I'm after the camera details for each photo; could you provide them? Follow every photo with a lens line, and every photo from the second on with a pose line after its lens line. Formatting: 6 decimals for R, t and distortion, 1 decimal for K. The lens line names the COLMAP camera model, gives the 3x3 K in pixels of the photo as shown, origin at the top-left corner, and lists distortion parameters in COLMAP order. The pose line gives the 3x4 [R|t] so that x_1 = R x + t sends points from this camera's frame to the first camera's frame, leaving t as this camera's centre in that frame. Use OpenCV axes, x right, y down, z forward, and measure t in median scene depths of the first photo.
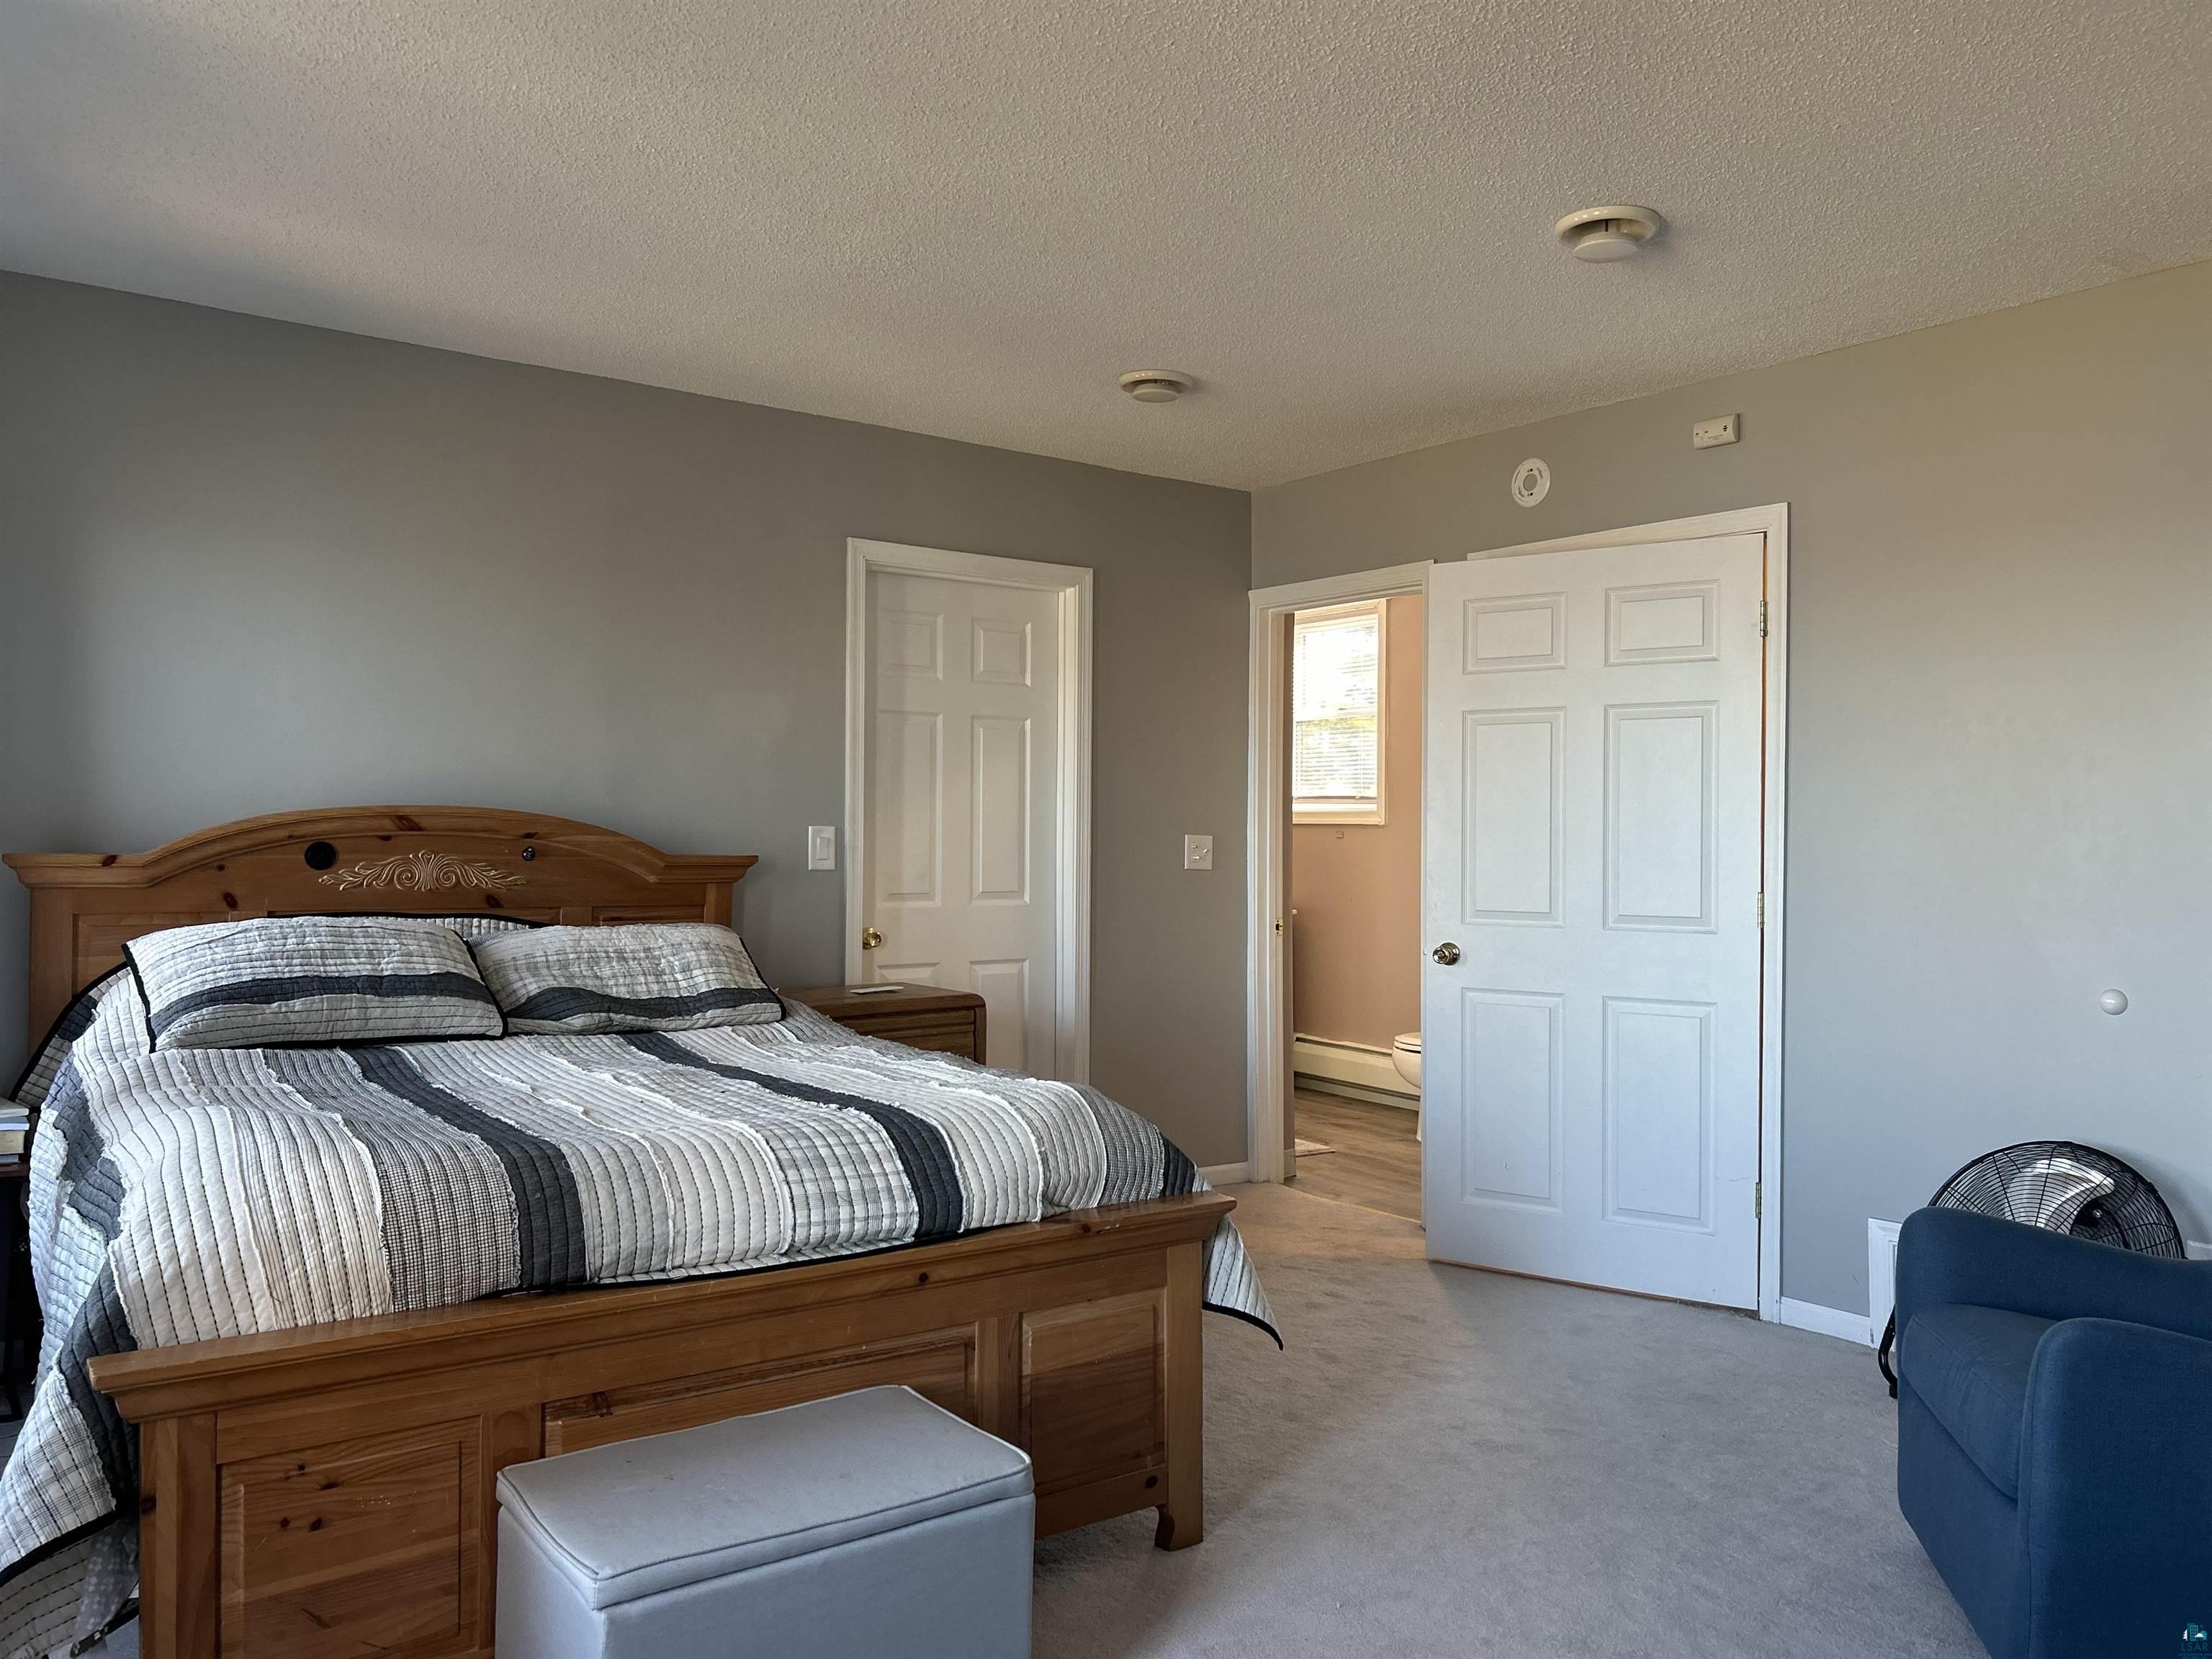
lens RADIAL K [[1655.5, 0, 1106.0], [0, 1655.5, 829.5], [0, 0, 1]] dist [0.055008, -0.050078]
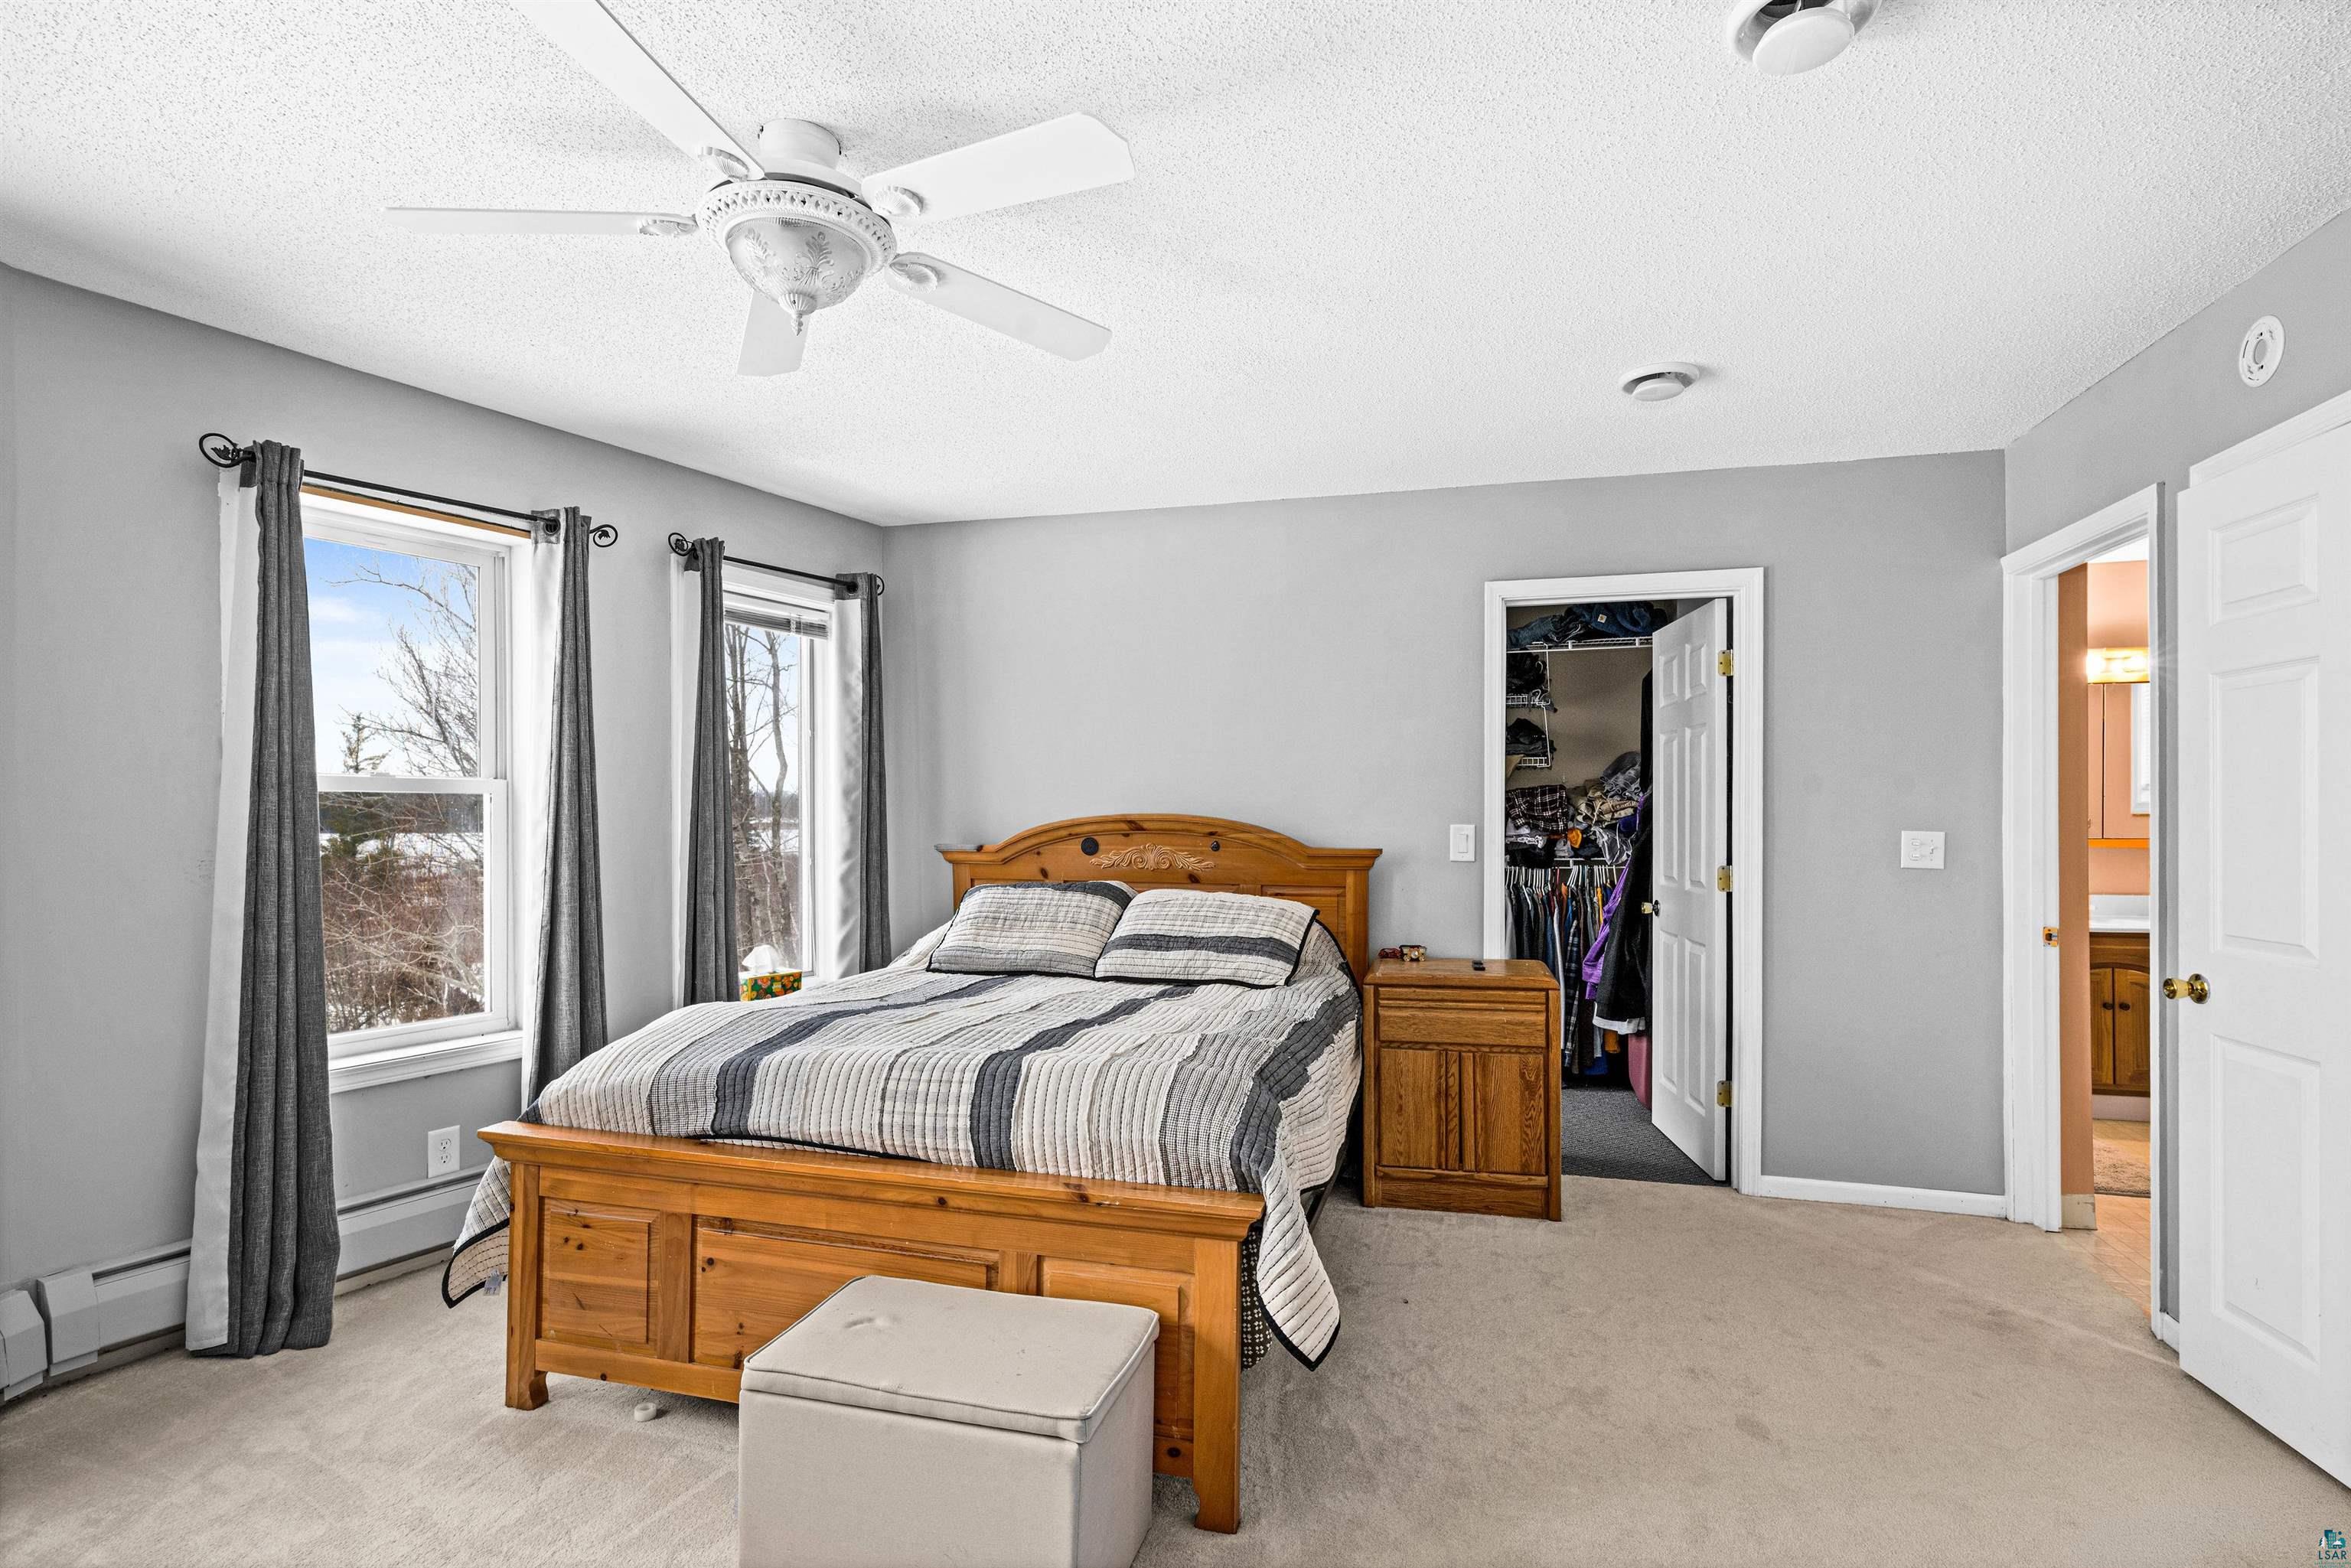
lens RADIAL K [[1146.8, 0, 1175.6], [0, 1146.8, 803.9], [0, 0, 1]] dist [0.005800, 0.000518]
pose [[0.619498, -0.014609, -0.784862, 0.439438], [0.008411, 0.999893, -0.011973, -0.010867], [0.784953, 0.000816, 0.619555, 0.391507]]
